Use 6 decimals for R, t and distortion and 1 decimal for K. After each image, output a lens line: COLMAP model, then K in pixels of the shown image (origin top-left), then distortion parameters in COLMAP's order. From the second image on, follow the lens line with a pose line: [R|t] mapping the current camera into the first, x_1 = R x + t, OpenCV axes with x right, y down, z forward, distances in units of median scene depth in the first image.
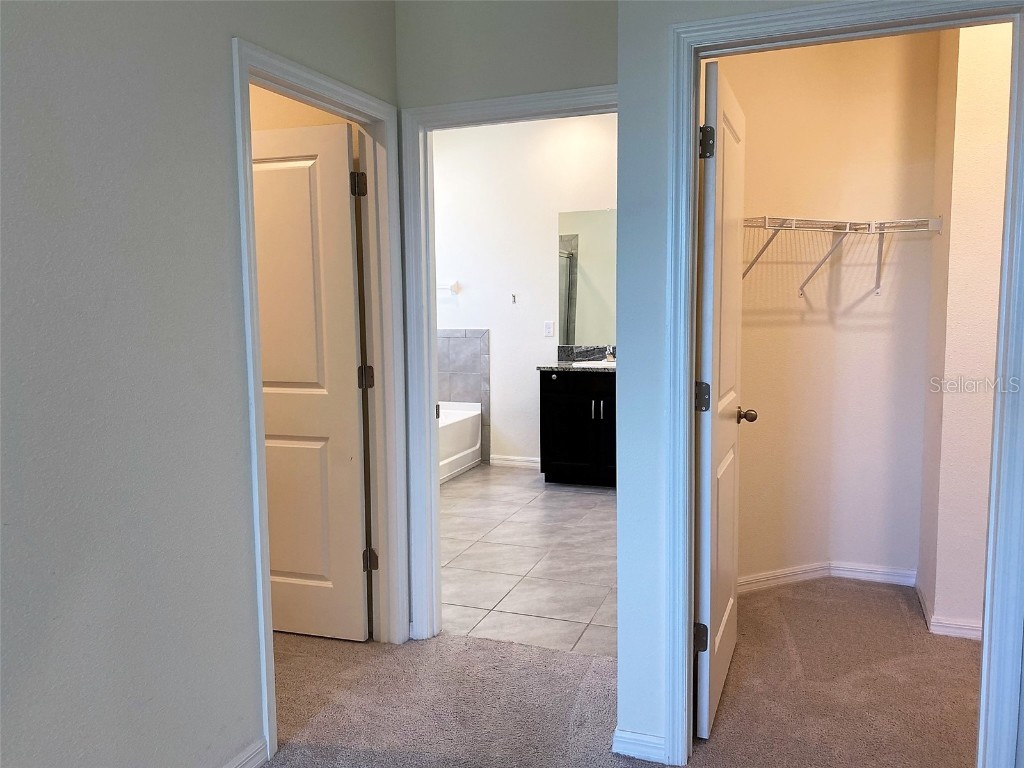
lens RADIAL K [[776.5, 0, 510.4], [0, 776.5, 382.3], [0, 0, 1]] dist [0.030758, -0.011645]
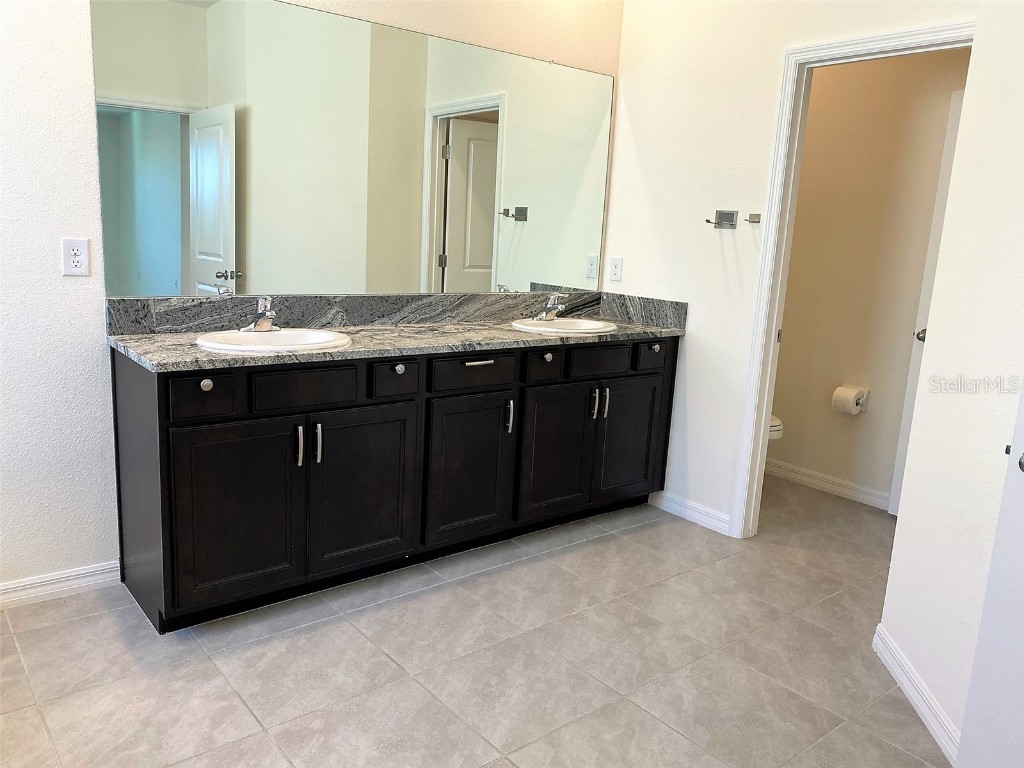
lens RADIAL K [[776.5, 0, 515.0], [0, 776.5, 384.7], [0, 0, 1]] dist [0.030758, -0.011645]
pose [[0.502358, -0.136211, 0.853863, -0.217104], [0.028226, 0.989571, 0.141253, -0.062116], [-0.864199, -0.046858, 0.500964, 0.692679]]
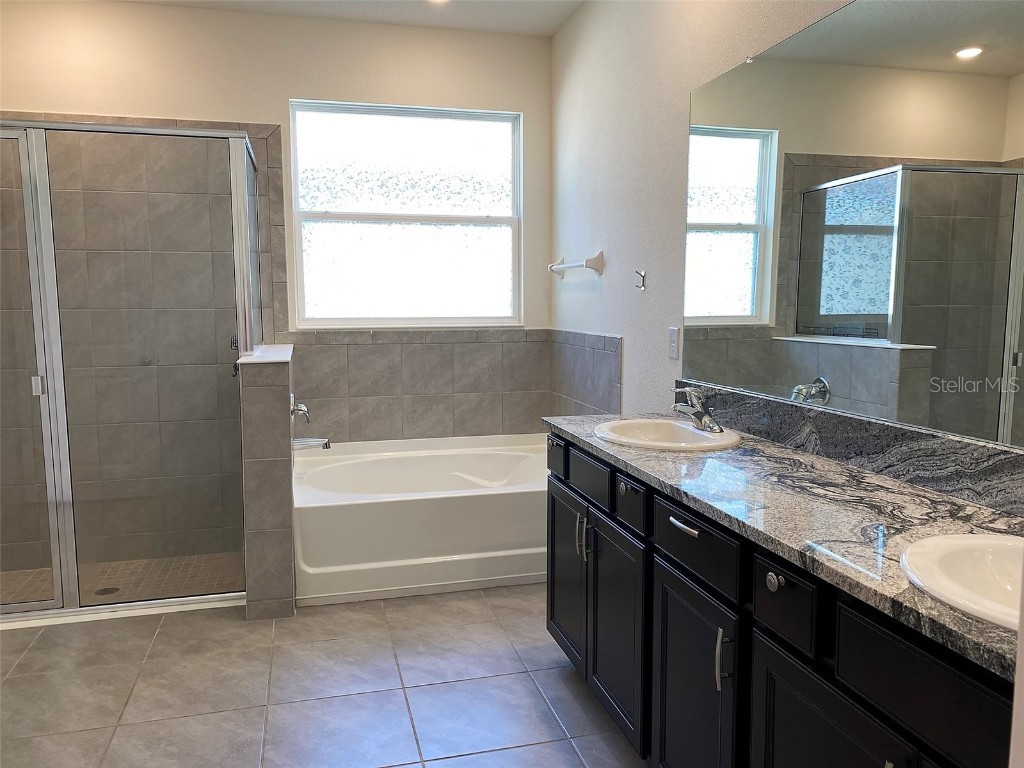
lens RADIAL K [[776.5, 0, 510.1], [0, 776.5, 389.4], [0, 0, 1]] dist [0.030758, -0.011645]
pose [[0.570881, 0.098333, -0.815123, 0.443996], [-0.082220, 0.994658, 0.062408, -0.071110], [0.816905, 0.031392, 0.575917, 0.743545]]
